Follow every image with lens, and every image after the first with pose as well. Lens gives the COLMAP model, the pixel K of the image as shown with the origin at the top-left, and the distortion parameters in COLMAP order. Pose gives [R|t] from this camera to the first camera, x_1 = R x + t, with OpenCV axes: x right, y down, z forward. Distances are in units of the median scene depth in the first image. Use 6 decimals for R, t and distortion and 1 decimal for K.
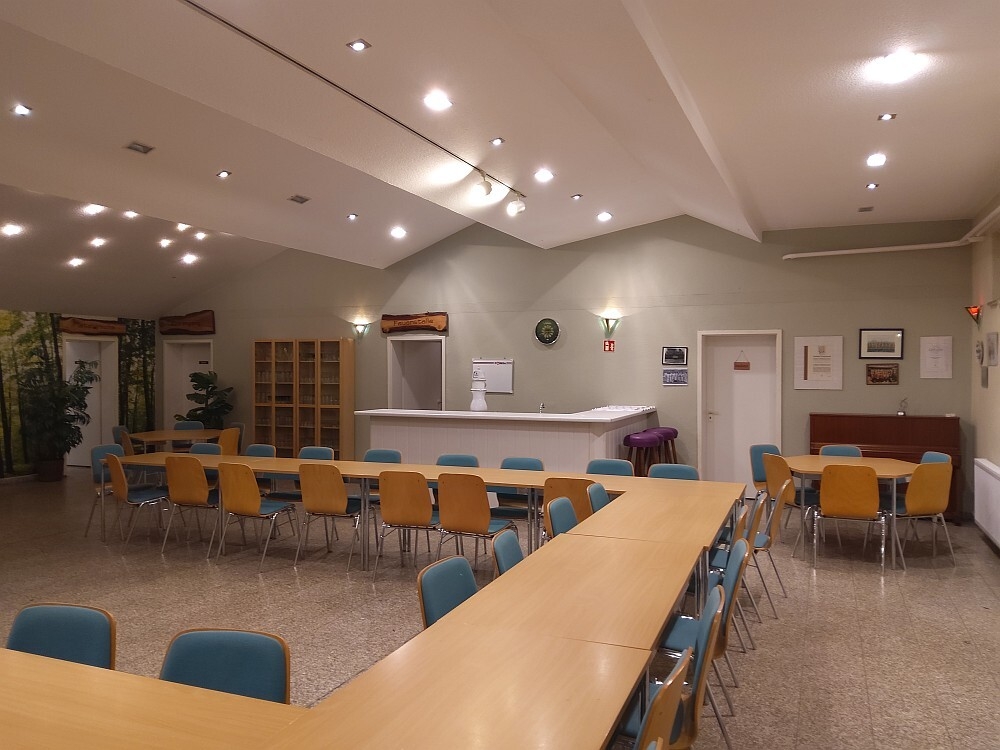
lens RADIAL K [[760.3, 0, 500.0], [0, 760.3, 375.0], [0, 0, 1]] dist [0.114674, -0.190855]
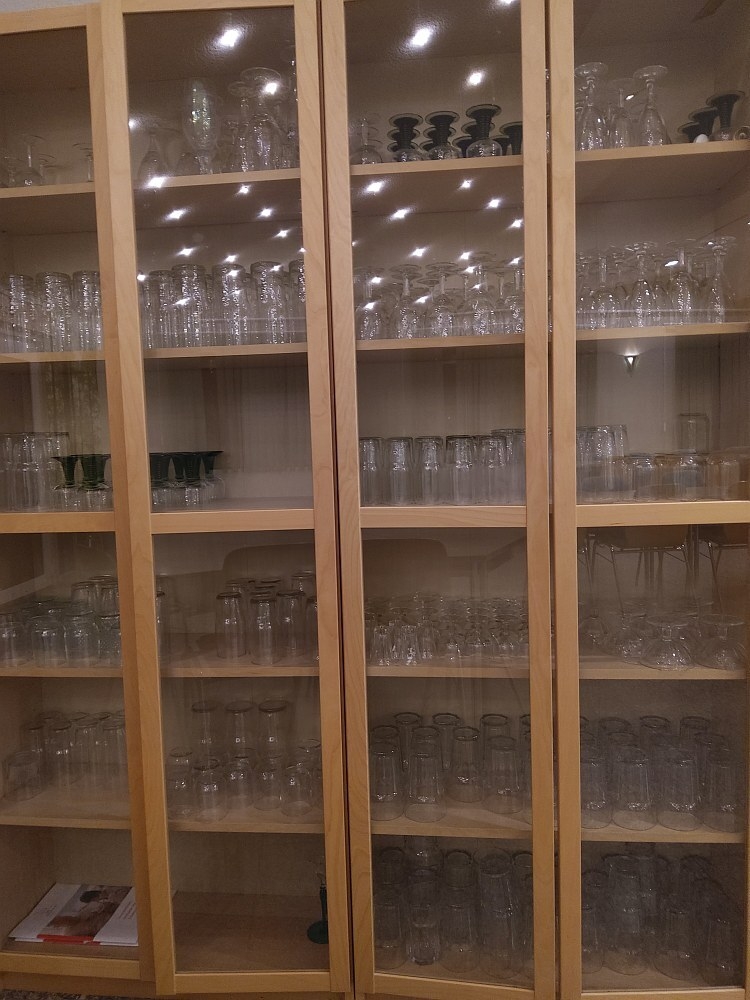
lens RADIAL K [[760.3, 0, 375.0], [0, 760.3, 500.0], [0, 0, 1]] dist [0.114674, -0.190855]
pose [[0.951549, -0.055766, 0.302398, -0.291265], [0.035280, 0.996723, 0.072794, 0.026715], [-0.305466, -0.058598, 0.950398, 0.847595]]
